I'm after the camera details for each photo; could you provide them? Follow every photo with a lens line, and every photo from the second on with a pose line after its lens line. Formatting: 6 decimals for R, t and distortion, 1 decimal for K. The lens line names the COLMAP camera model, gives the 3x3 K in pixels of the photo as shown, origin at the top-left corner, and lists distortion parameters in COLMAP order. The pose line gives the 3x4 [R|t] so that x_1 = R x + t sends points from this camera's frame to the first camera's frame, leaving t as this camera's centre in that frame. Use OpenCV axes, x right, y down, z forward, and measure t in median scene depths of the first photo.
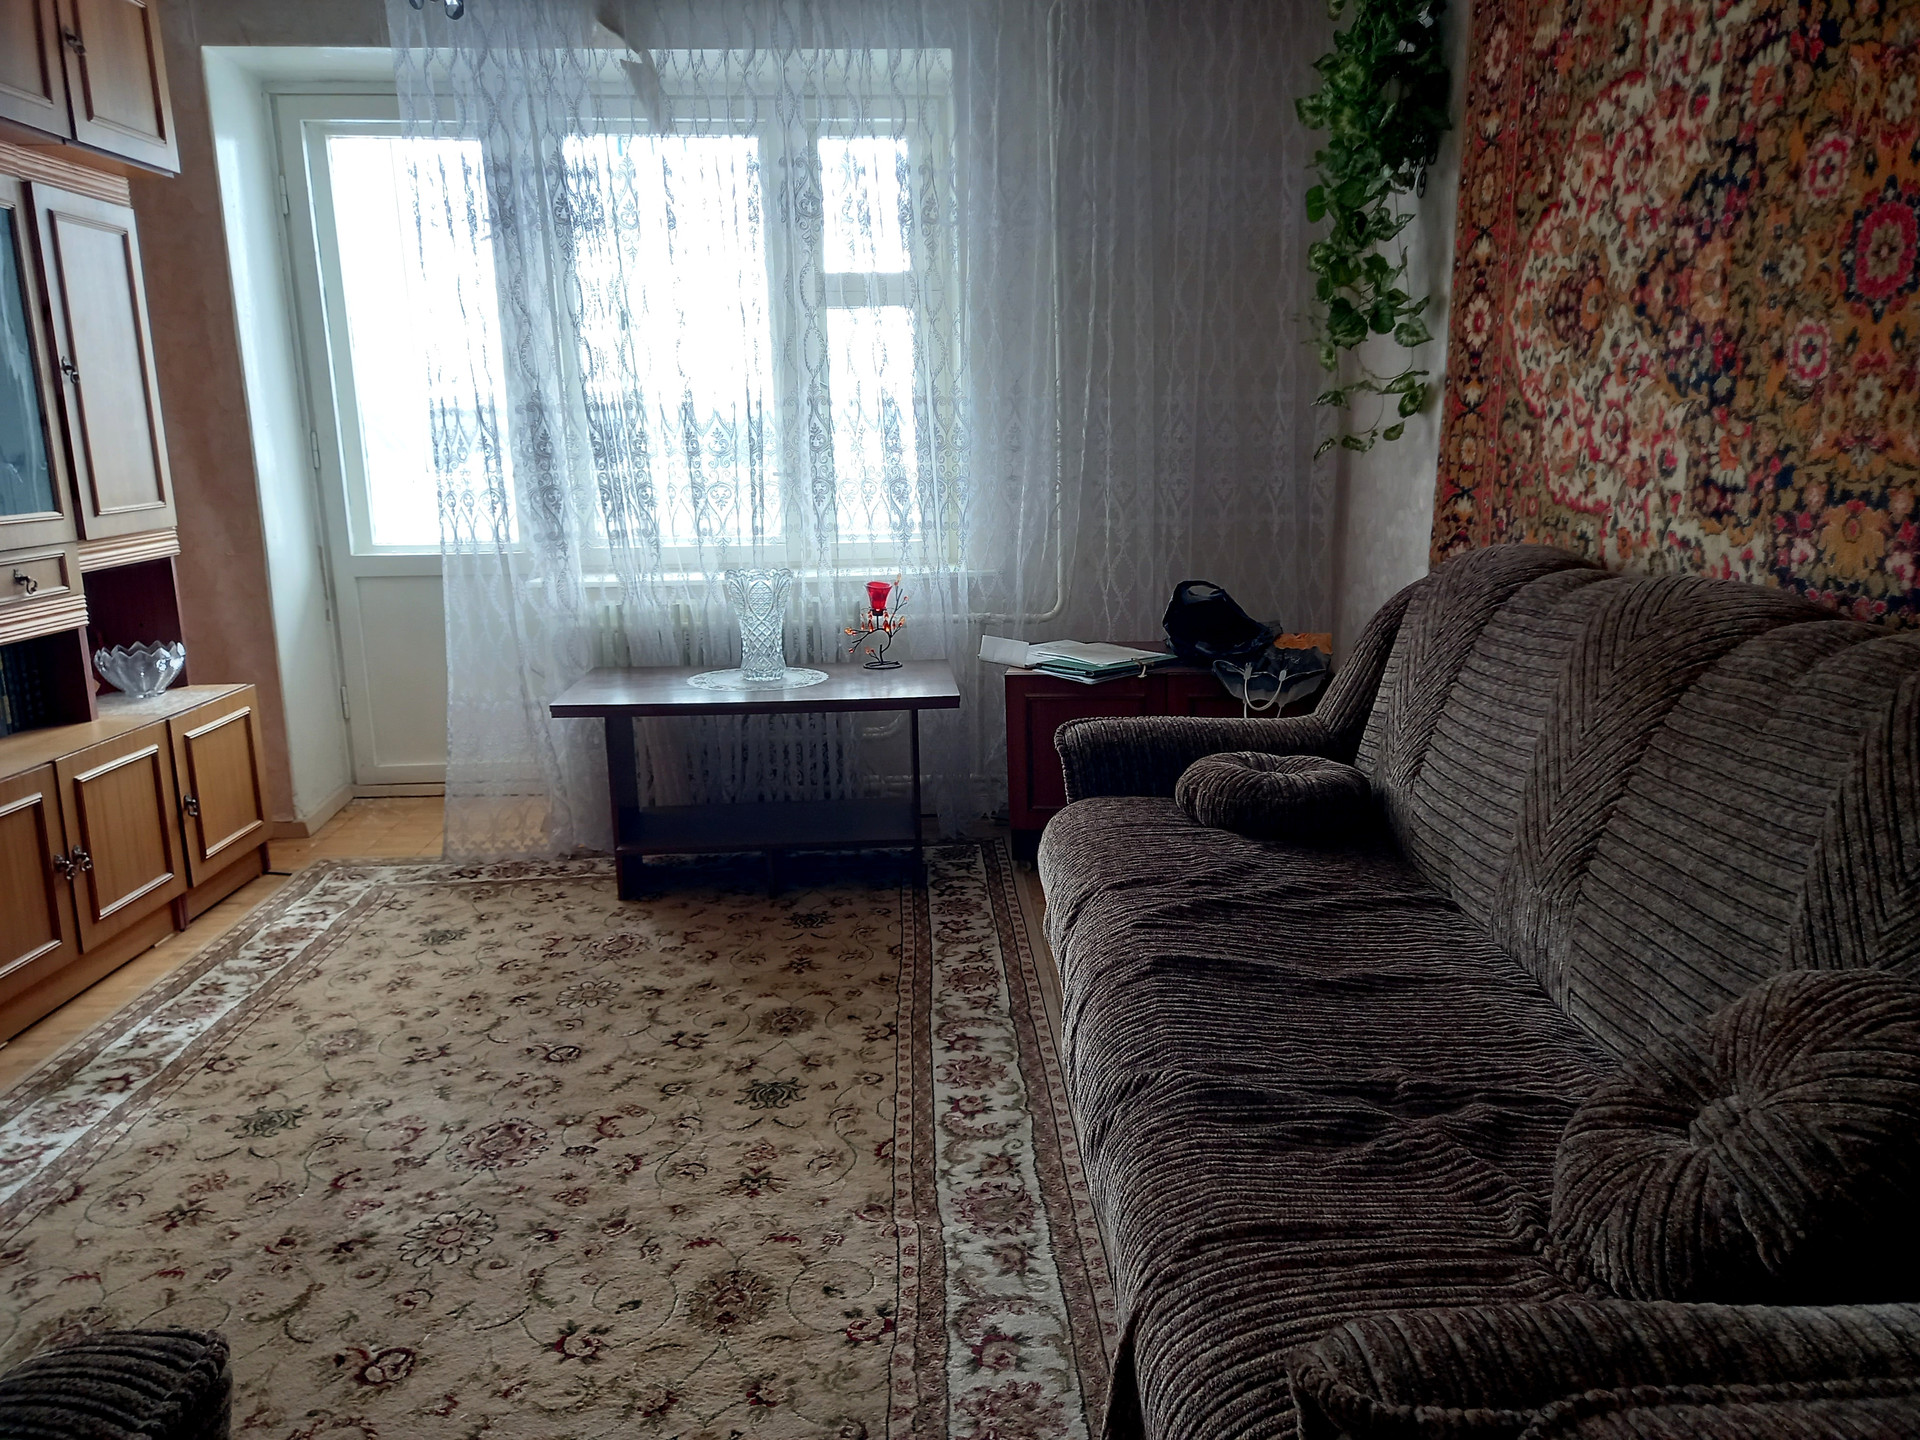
lens RADIAL K [[1383.3, 0, 965.8], [0, 1383.3, 725.7], [0, 0, 1]] dist [0.080637, -0.068801]
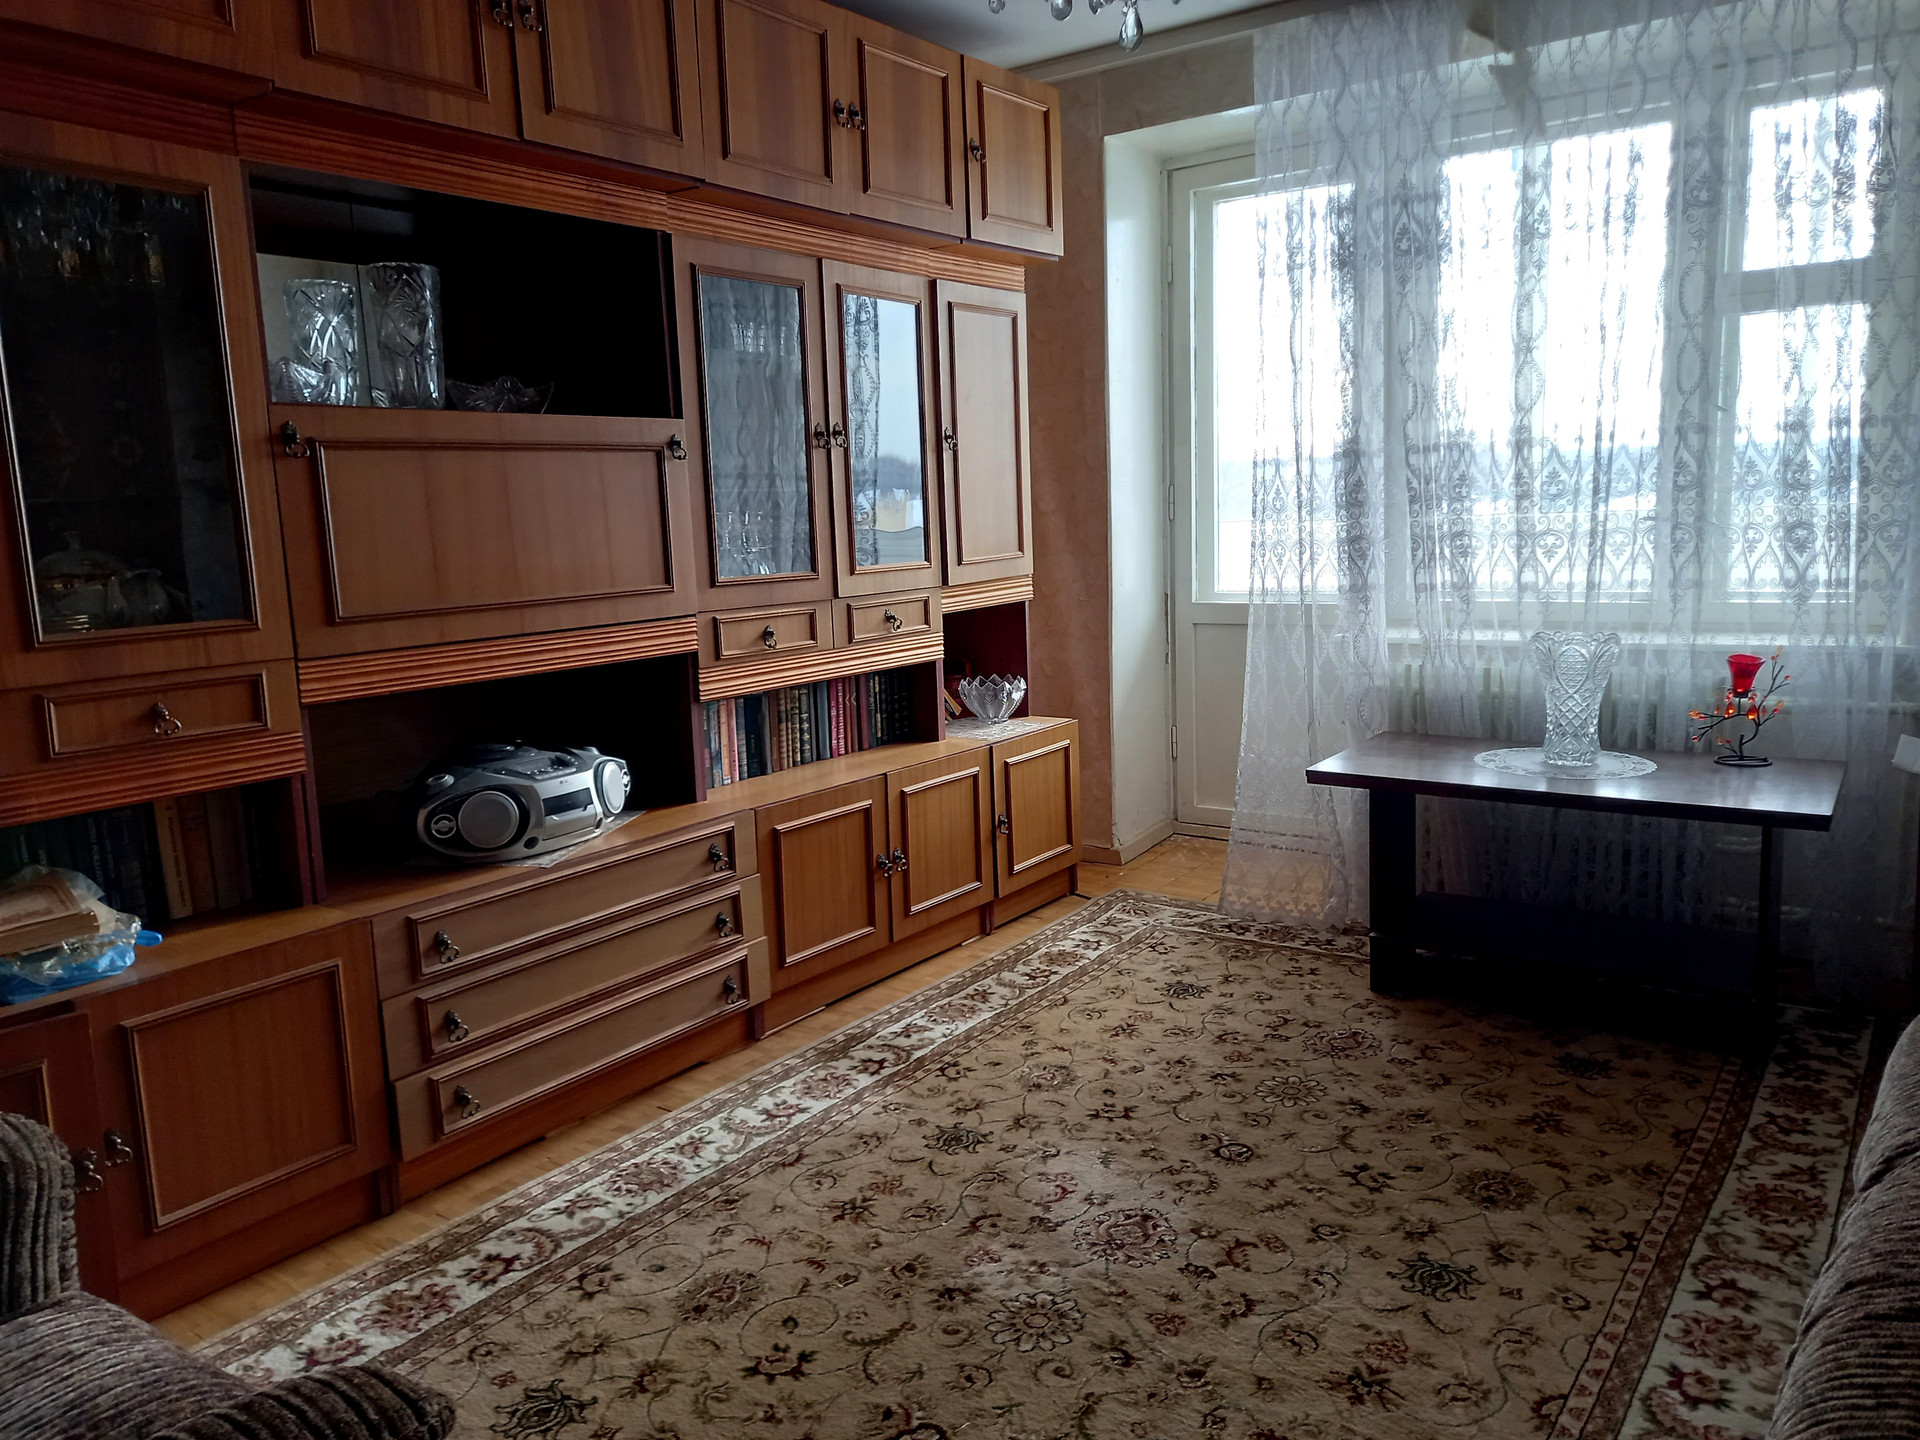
lens RADIAL K [[1383.3, 0, 972.3], [0, 1383.3, 725.4], [0, 0, 1]] dist [0.080637, -0.068801]
pose [[0.788037, 0.088302, -0.609262, 0.109074], [-0.105747, 0.994366, 0.007341, -0.032588], [0.606478, 0.058642, 0.792935, 0.142363]]
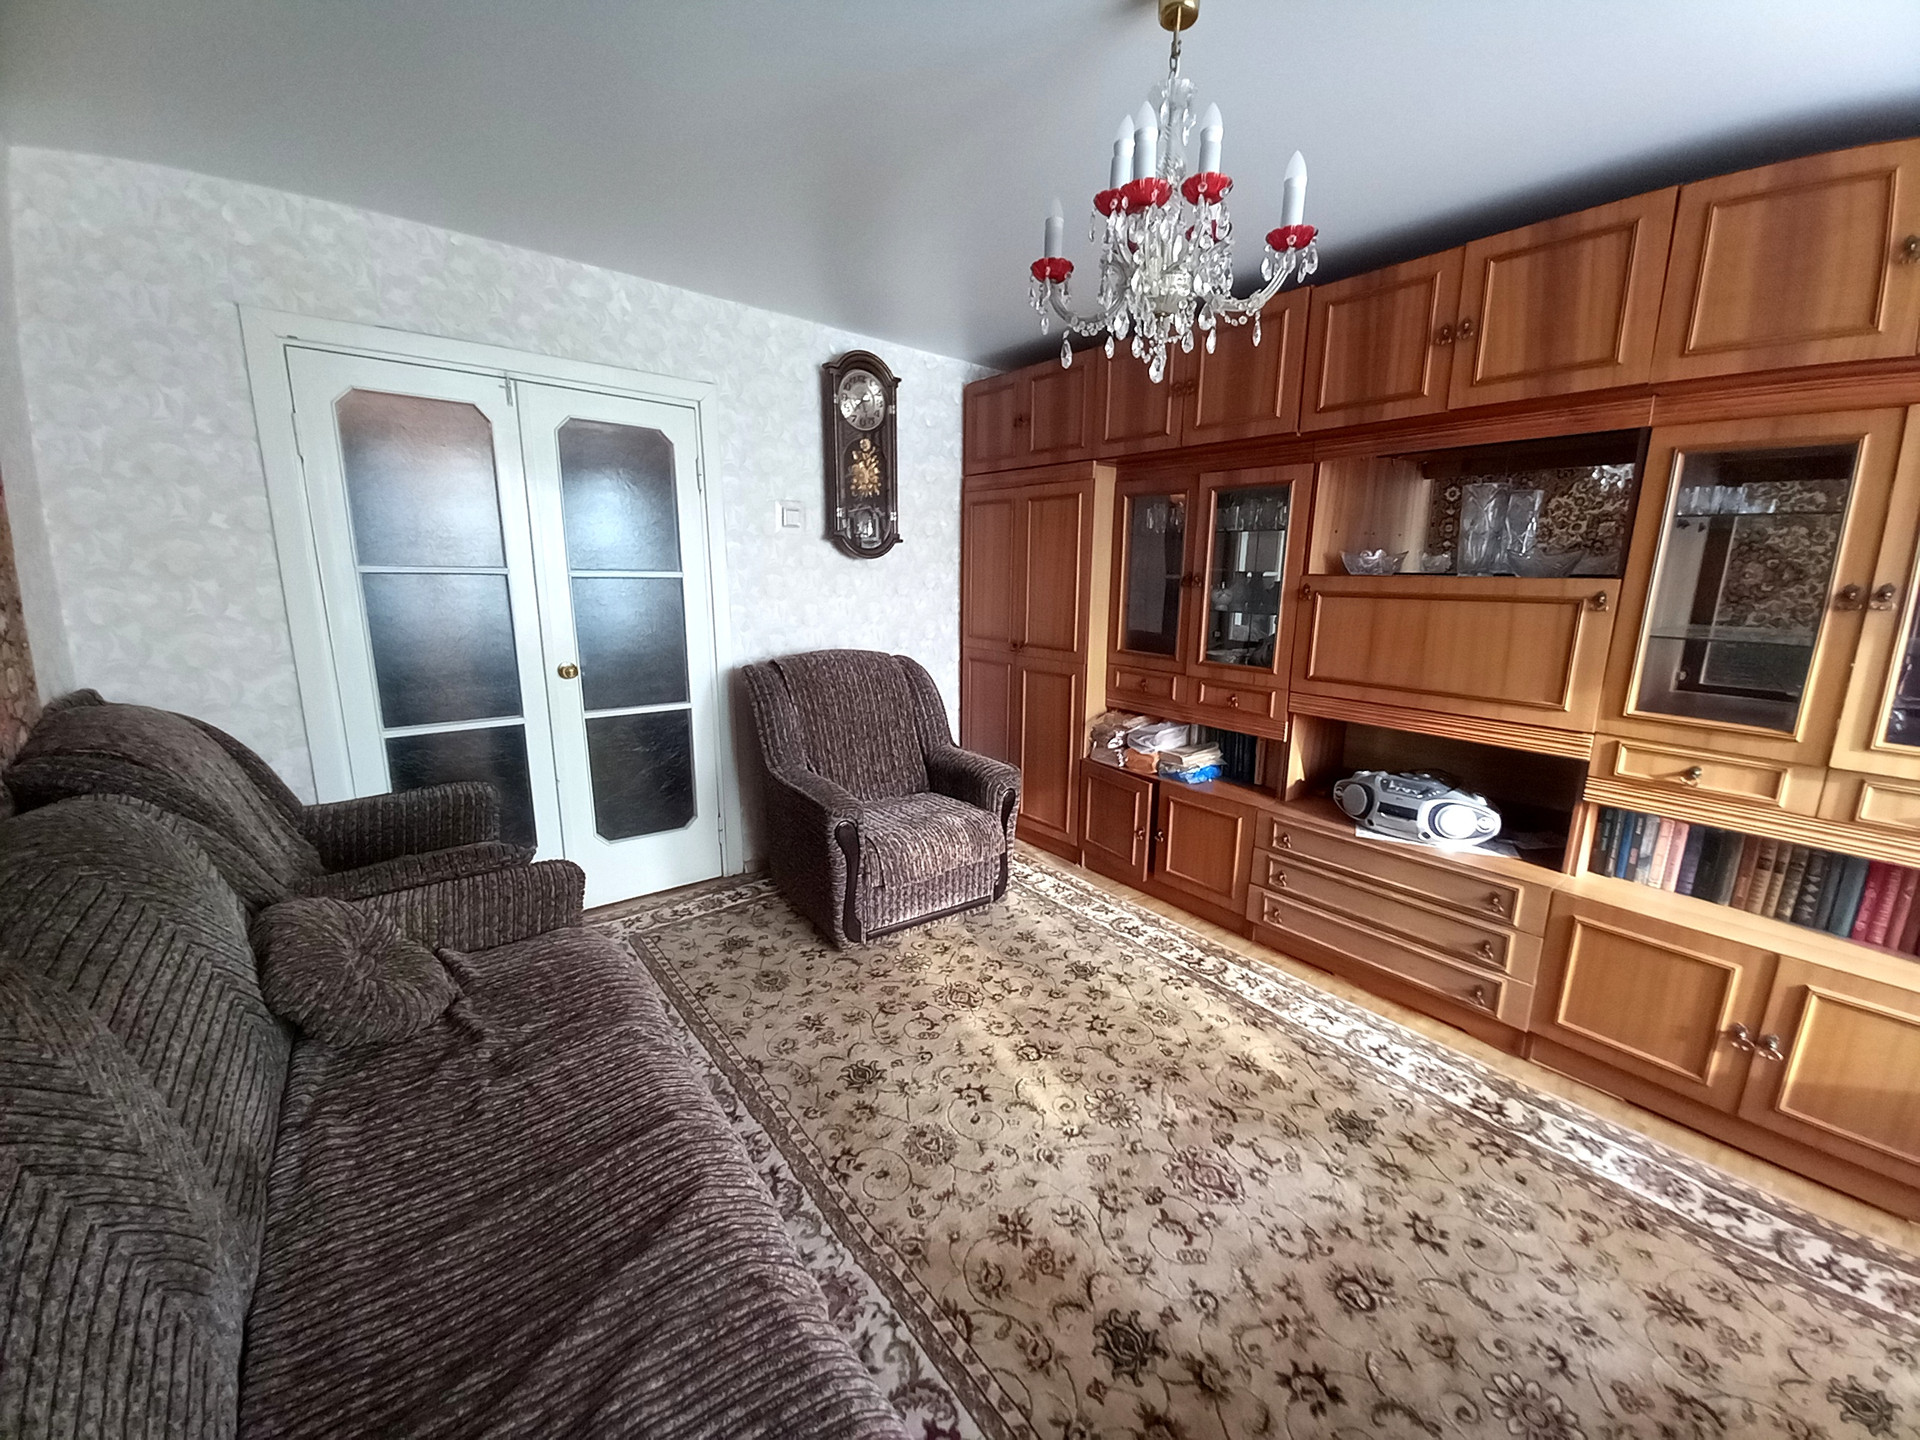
lens RADIAL K [[746.6, 0, 982.9], [0, 746.6, 723.8], [0, 0, 1]] dist [0.021612, -0.016128]
pose [[-0.800883, 0.125465, -0.585530, 0.180695], [-0.126167, 0.920501, 0.369811, -0.294083], [0.585379, 0.370050, -0.721384, 1.044796]]
